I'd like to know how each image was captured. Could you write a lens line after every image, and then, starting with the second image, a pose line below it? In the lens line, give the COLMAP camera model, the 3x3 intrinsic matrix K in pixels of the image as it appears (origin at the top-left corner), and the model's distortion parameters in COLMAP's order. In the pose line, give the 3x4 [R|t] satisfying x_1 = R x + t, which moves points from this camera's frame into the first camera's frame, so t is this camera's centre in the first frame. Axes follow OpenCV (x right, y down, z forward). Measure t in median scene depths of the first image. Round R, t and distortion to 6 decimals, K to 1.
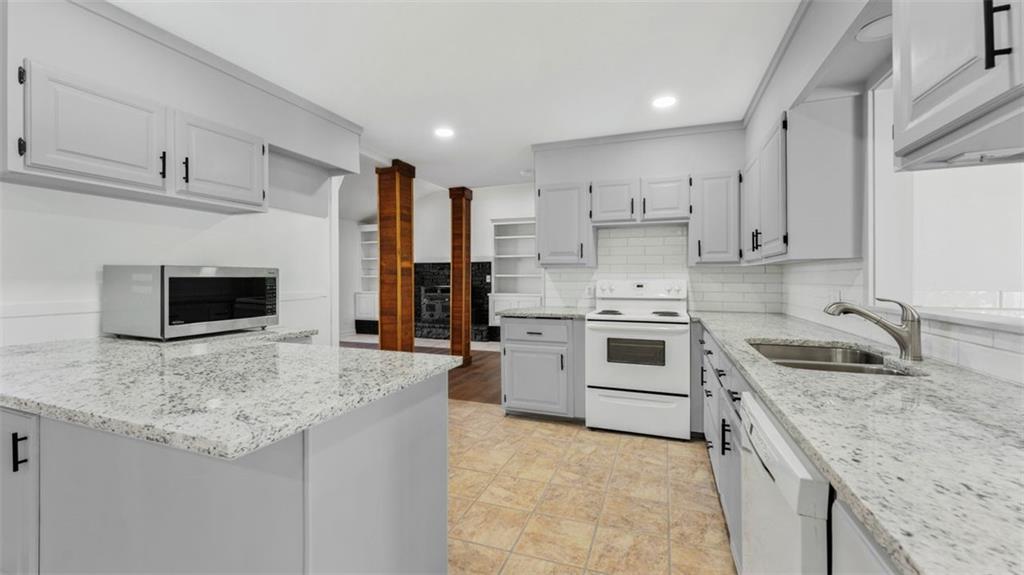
lens RADIAL K [[410.9, 0, 508.1], [0, 410.9, 284.6], [0, 0, 1]] dist [0.001686, 0.000194]
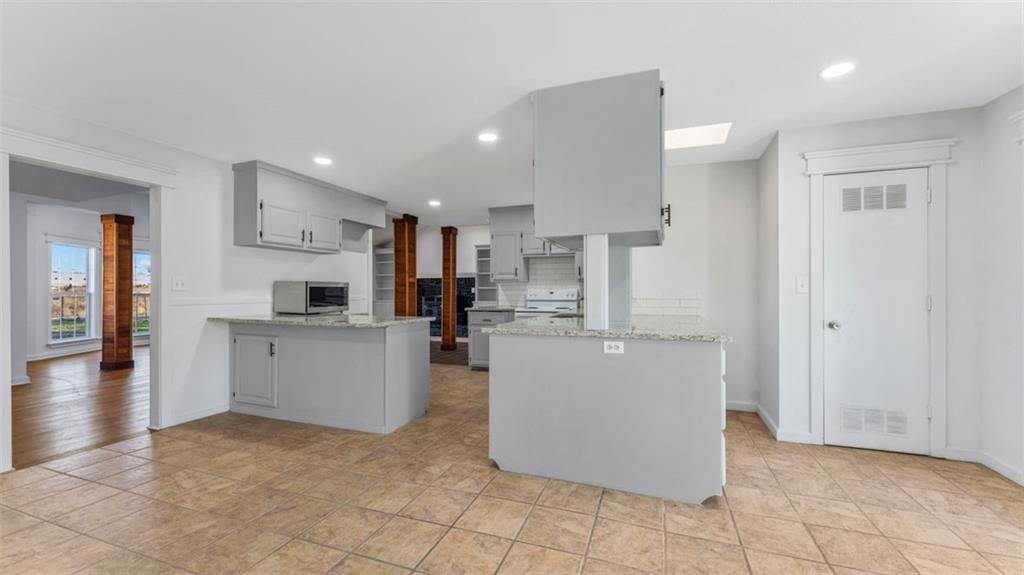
lens RADIAL K [[410.9, 0, 506.6], [0, 410.9, 289.5], [0, 0, 1]] dist [0.001686, 0.000194]
pose [[0.999956, -0.001013, -0.009347, 0.157280], [0.000811, 0.999766, -0.021601, 0.026304], [0.009366, 0.021592, 0.999723, -0.688914]]
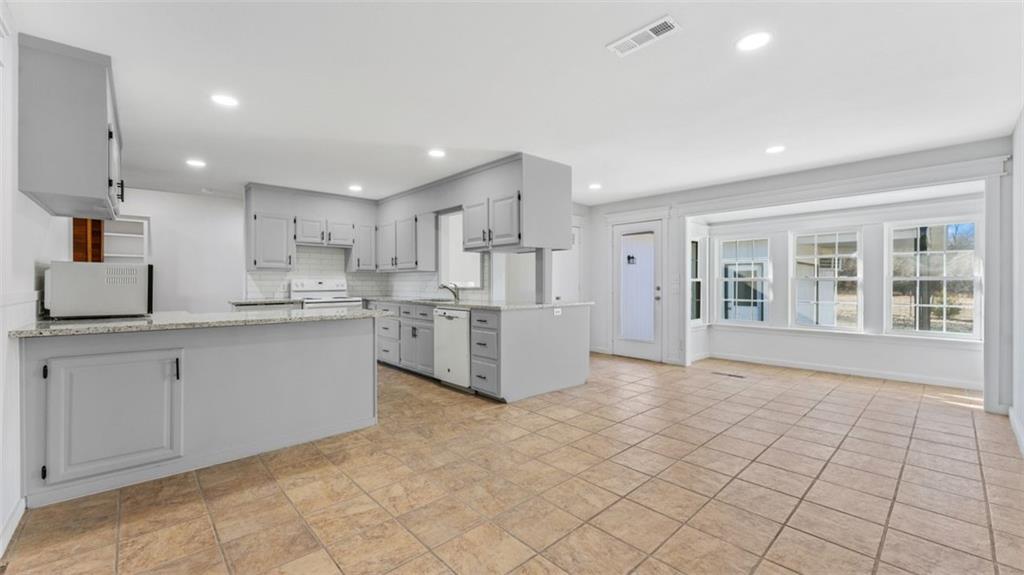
lens RADIAL K [[410.9, 0, 513.2], [0, 410.9, 283.4], [0, 0, 1]] dist [0.001686, 0.000194]
pose [[0.452006, -0.001061, 0.892014, -0.825434], [0.014742, 0.999872, -0.006281, 0.027306], [-0.891893, 0.015989, 0.451963, -0.446591]]
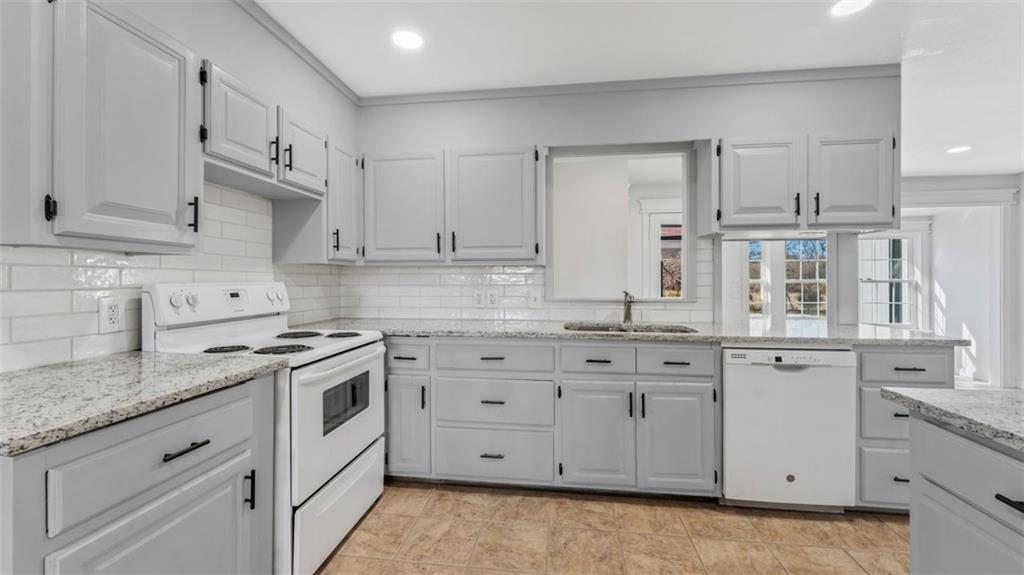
lens RADIAL K [[410.9, 0, 515.0], [0, 410.9, 277.8], [0, 0, 1]] dist [0.001686, 0.000194]
pose [[-0.224818, 0.003495, 0.974395, -0.300842], [0.014475, 0.999895, -0.000247, -0.013719], [-0.974293, 0.014049, -0.224845, 0.786376]]
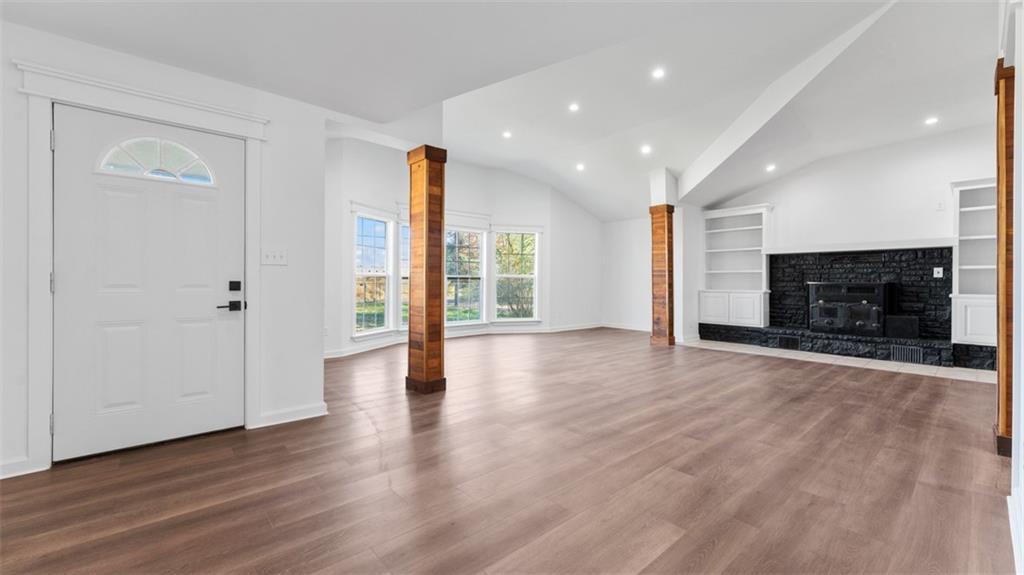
lens RADIAL K [[410.9, 0, 507.7], [0, 410.9, 281.1], [0, 0, 1]] dist [0.001686, 0.000194]
pose [[0.877943, 0.003910, -0.478749, -0.767618], [-0.013283, 0.999781, -0.016195, 0.044144], [0.478580, 0.020577, 0.877803, 0.155441]]
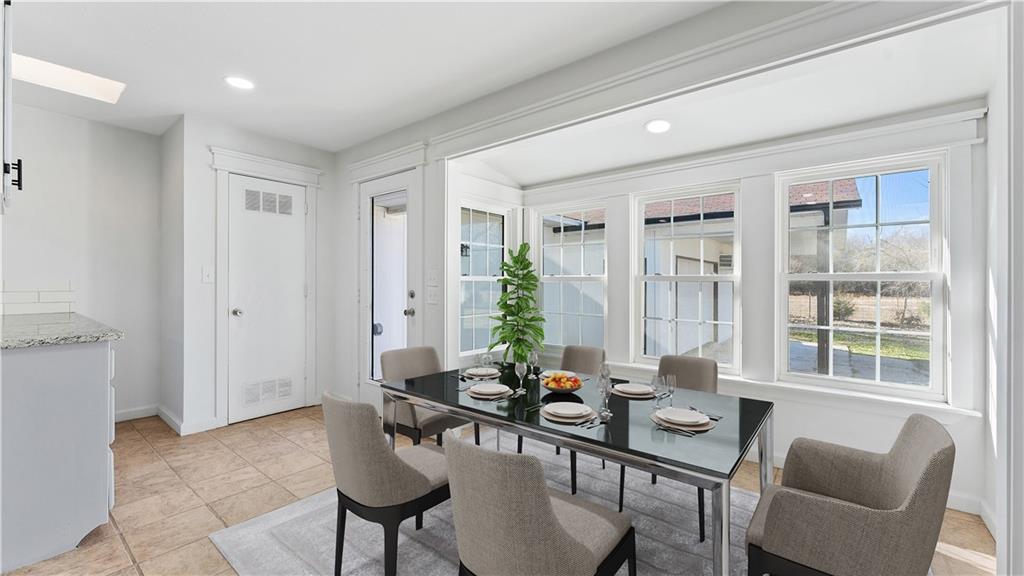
lens RADIAL K [[410.9, 0, 512.7], [0, 410.9, 283.4], [0, 0, 1]] dist [0.001686, 0.000194]
pose [[0.318629, -0.001760, 0.947878, 0.138766], [0.012198, 0.999923, -0.002244, 0.027386], [-0.947801, 0.012277, 0.318626, -0.726668]]
